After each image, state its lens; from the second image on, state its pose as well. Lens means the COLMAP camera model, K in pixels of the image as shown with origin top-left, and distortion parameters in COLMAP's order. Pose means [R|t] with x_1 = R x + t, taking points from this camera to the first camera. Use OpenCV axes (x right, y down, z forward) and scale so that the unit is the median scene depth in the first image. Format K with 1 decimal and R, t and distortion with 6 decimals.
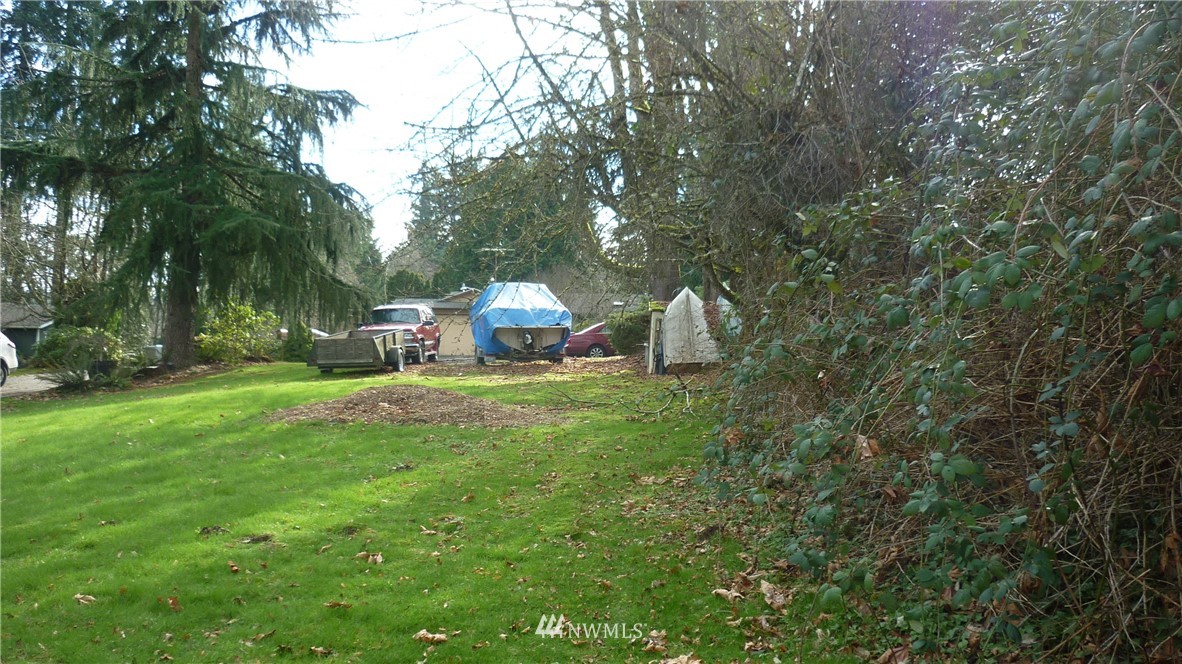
lens RADIAL K [[1241.7, 0, 591.0], [0, 1241.7, 332.0], [0, 0, 1]] dist [-0.012969, -0.002493]
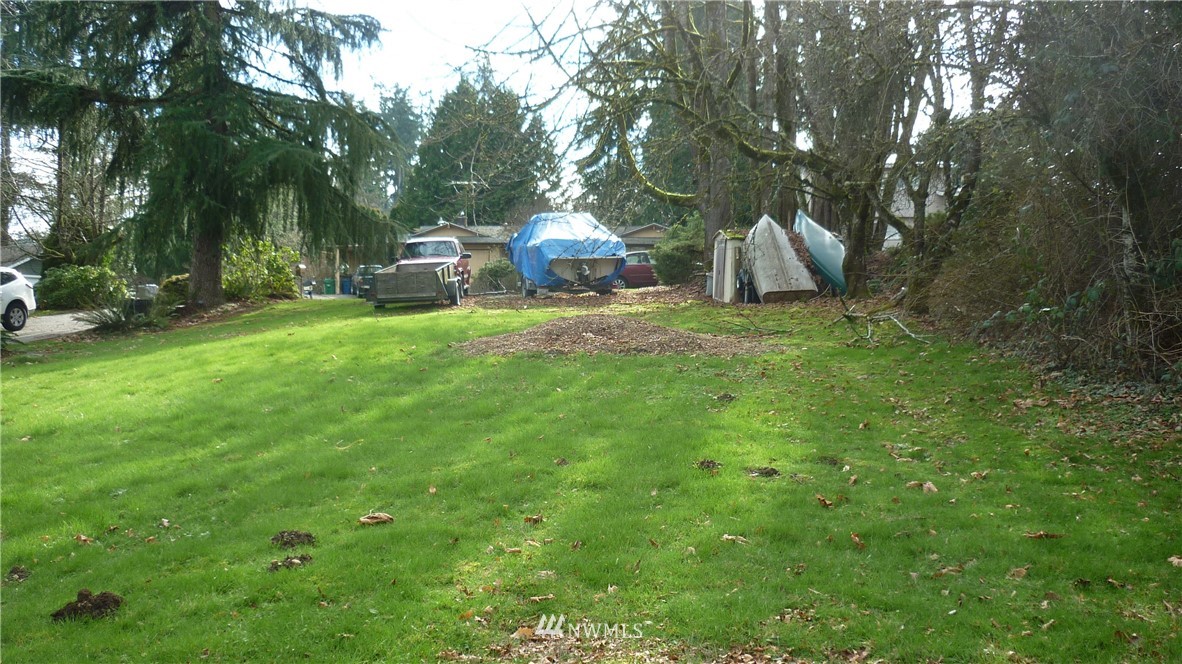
lens RADIAL K [[1241.7, 0, 591.0], [0, 1241.7, 332.0], [0, 0, 1]] dist [-0.012969, -0.002493]
pose [[0.996137, -0.019397, 0.085644, -0.125034], [0.014892, 0.998487, 0.052929, 0.002458], [-0.086541, -0.051449, 0.994919, 0.017157]]
